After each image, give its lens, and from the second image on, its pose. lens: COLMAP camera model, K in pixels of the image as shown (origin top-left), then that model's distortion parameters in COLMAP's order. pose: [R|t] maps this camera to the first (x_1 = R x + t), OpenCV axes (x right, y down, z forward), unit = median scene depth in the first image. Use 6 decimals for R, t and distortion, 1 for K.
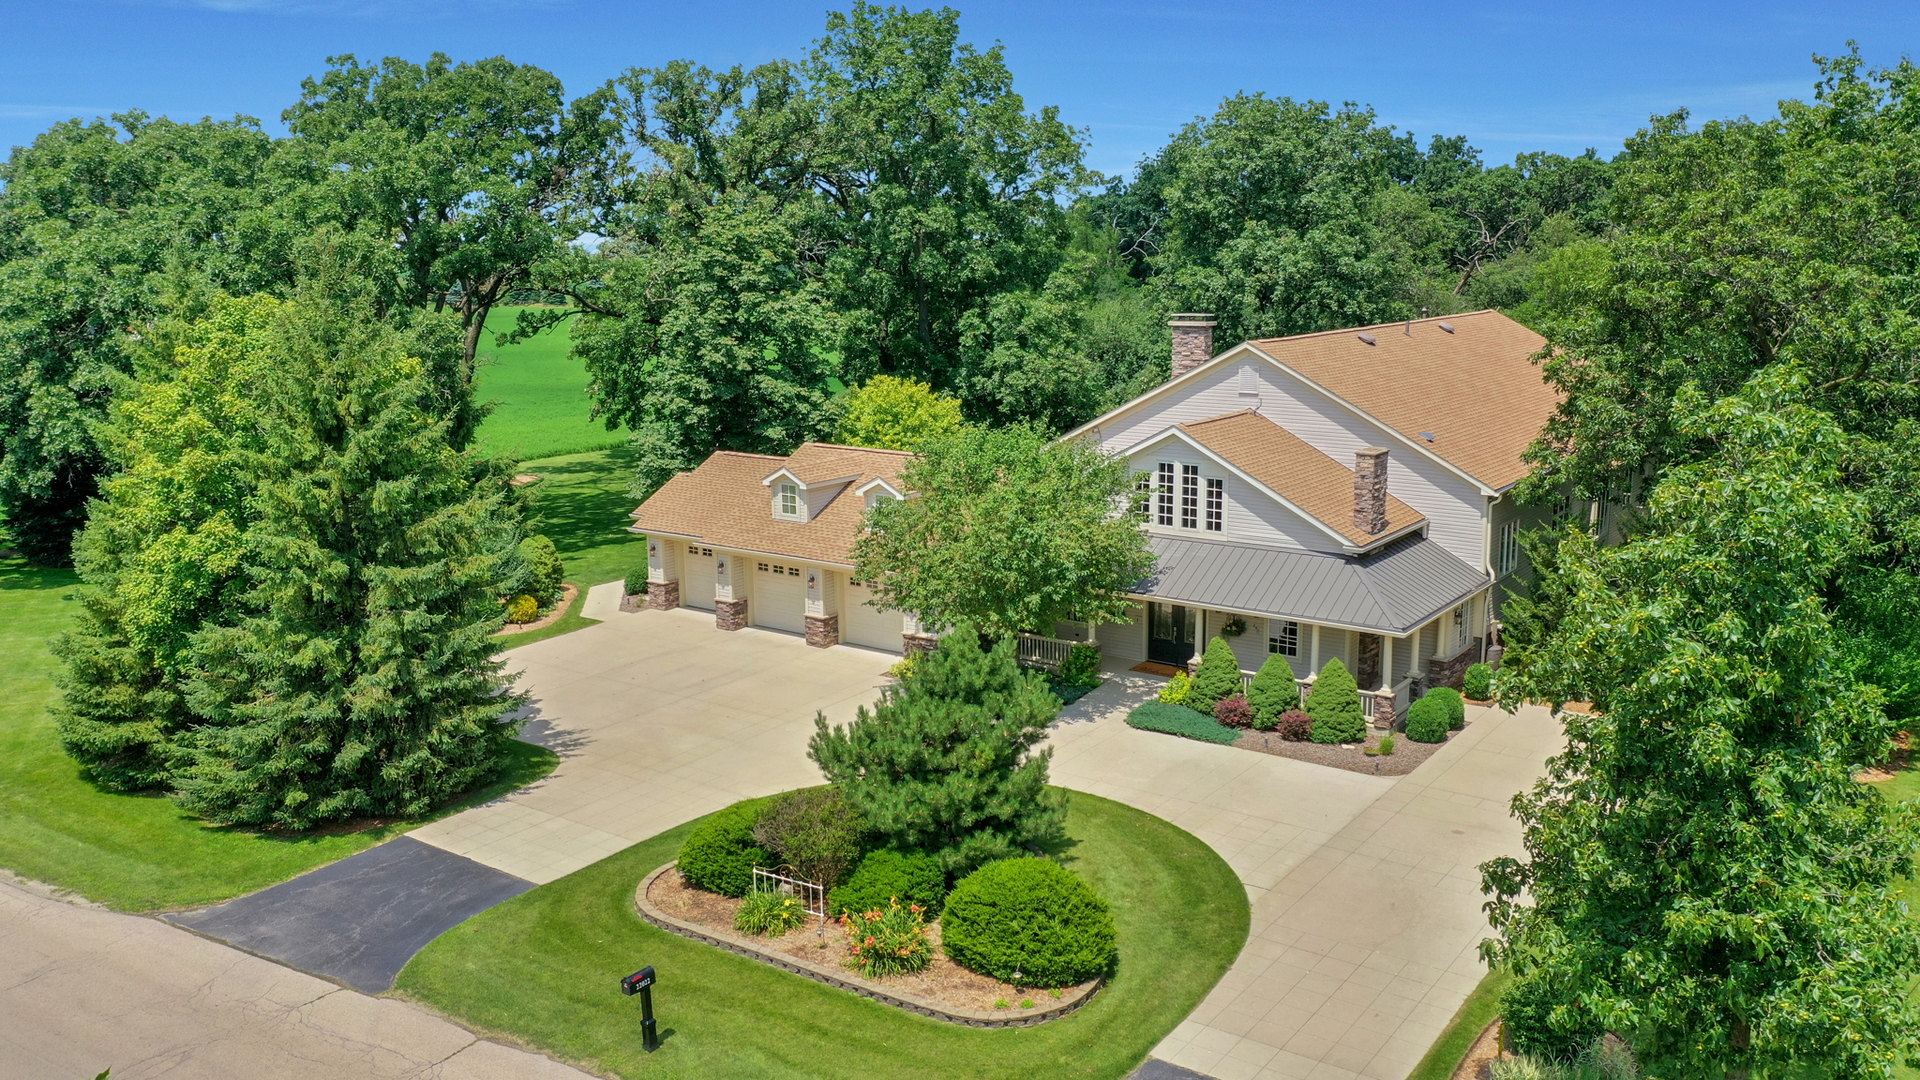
lens RADIAL K [[1525.4, 0, 960.0], [0, 1525.4, 540.0], [0, 0, 1]] dist [-0.006138, -0.002684]
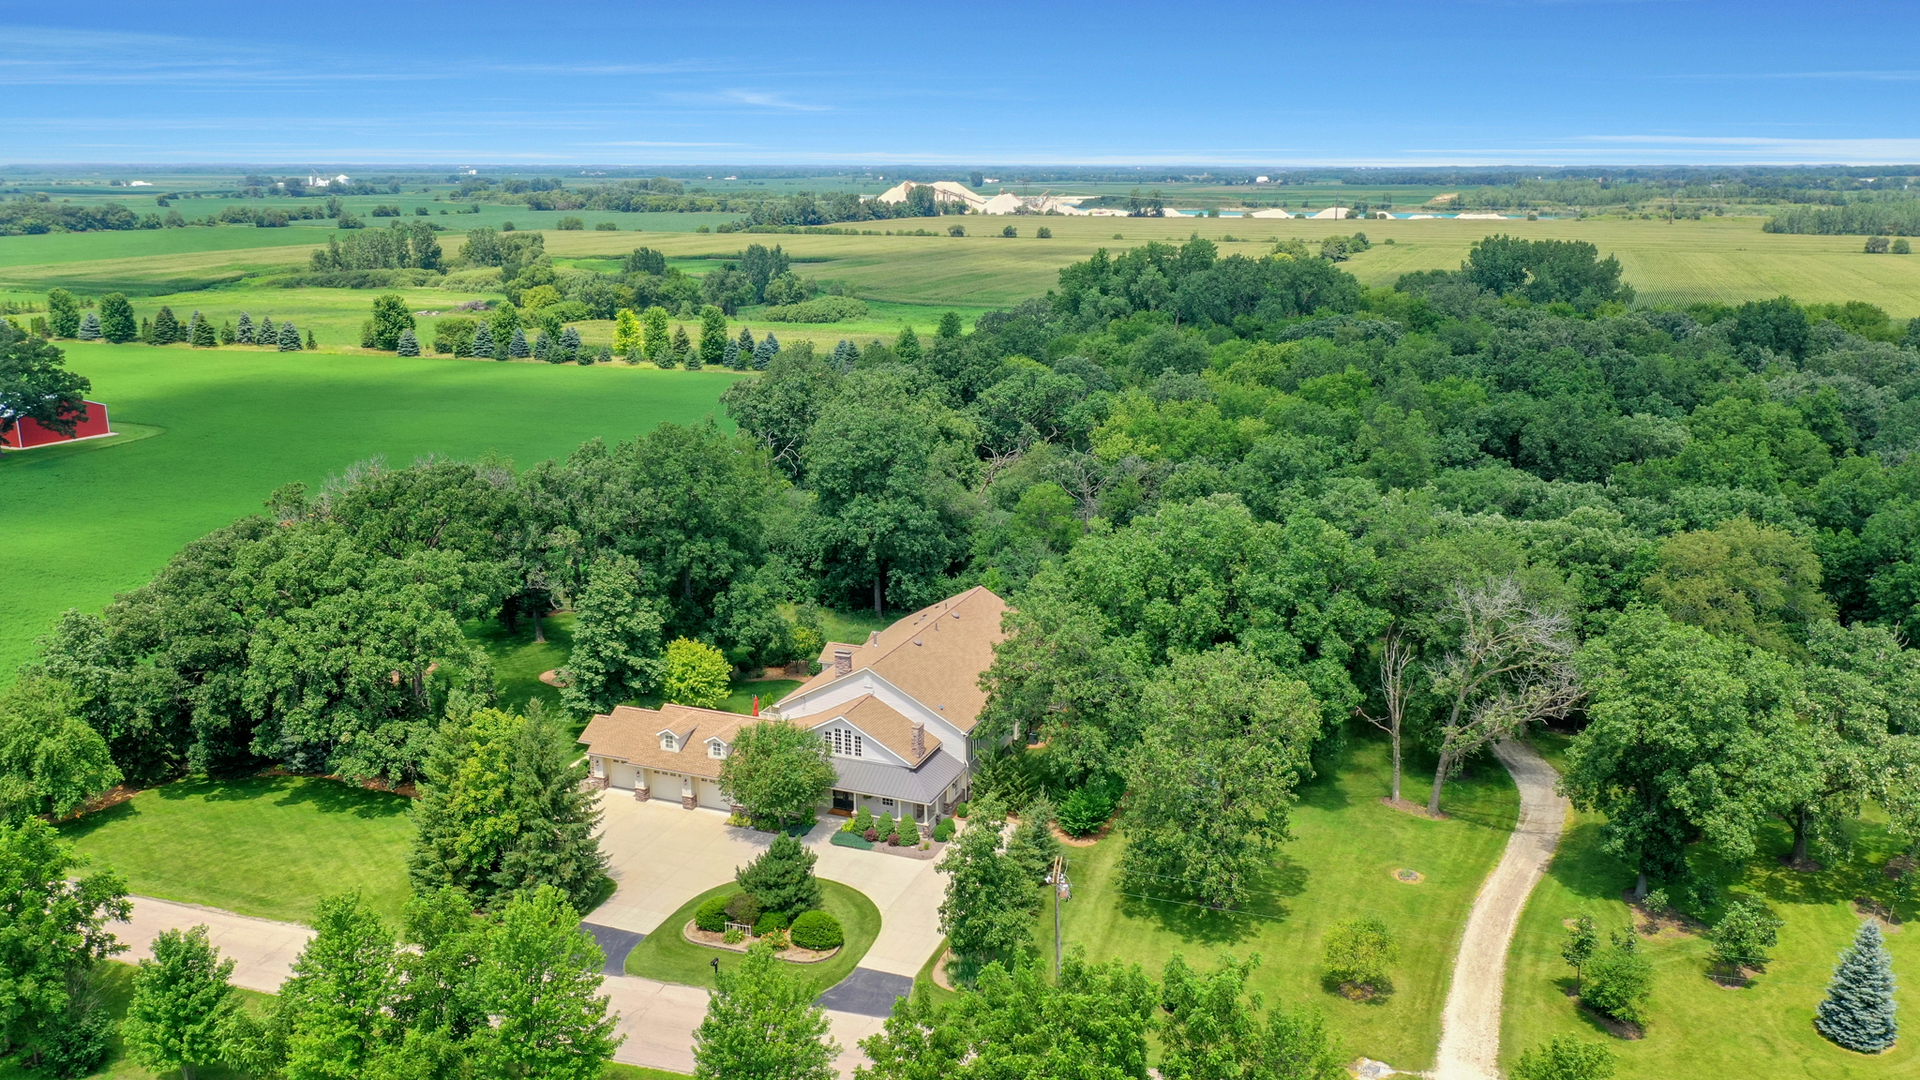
lens RADIAL K [[1513.2, 0, 952.8], [0, 1513.2, 528.4], [0, 0, 1]] dist [-0.008768, 0.001191]
pose [[0.966369, -0.045483, 0.253107, -0.301218], [0.034831, 0.998315, 0.046409, -0.499720], [-0.254791, -0.036032, 0.966324, -1.450019]]
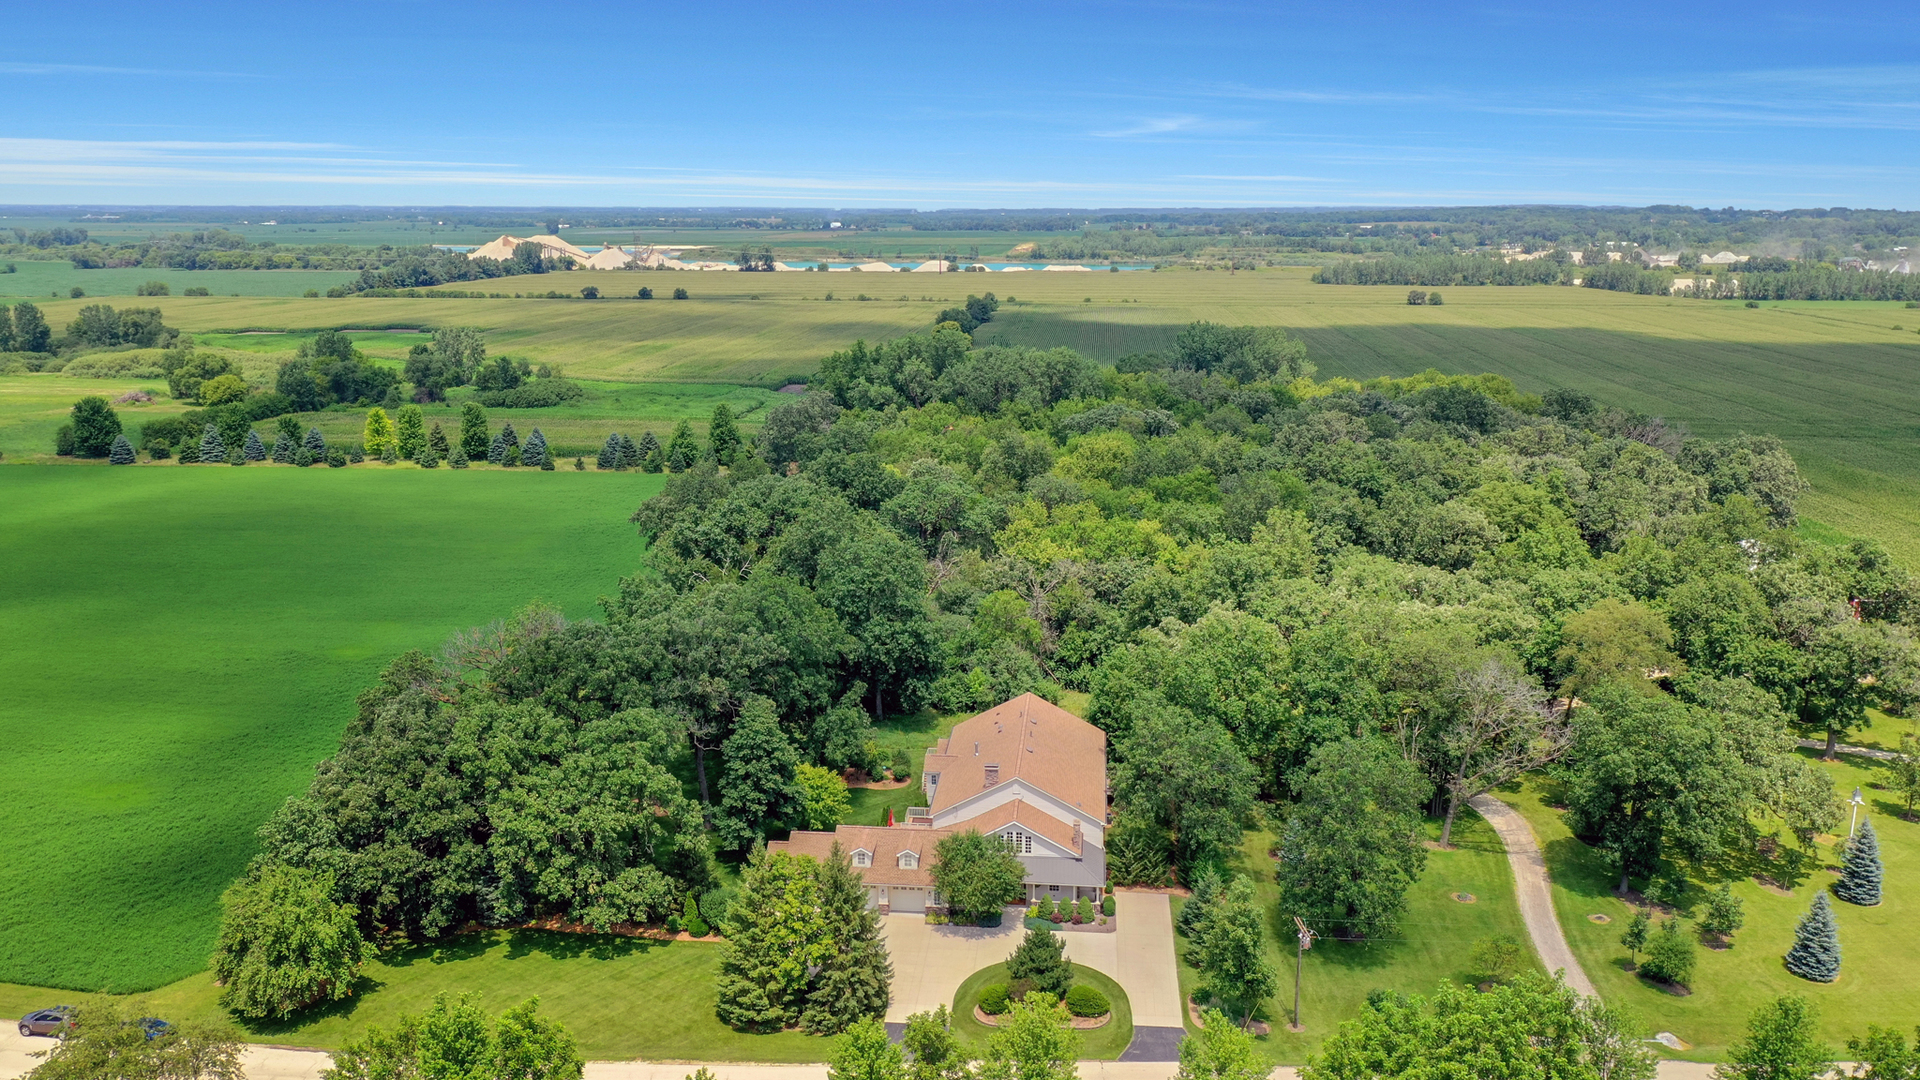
lens RADIAL K [[1513.2, 0, 952.8], [0, 1513.2, 528.4], [0, 0, 1]] dist [-0.008768, 0.001191]
pose [[0.856567, -0.090692, 0.508003, -1.443319], [0.083533, 0.995820, 0.036932, -0.780244], [-0.509229, 0.010800, 0.860563, -1.516394]]
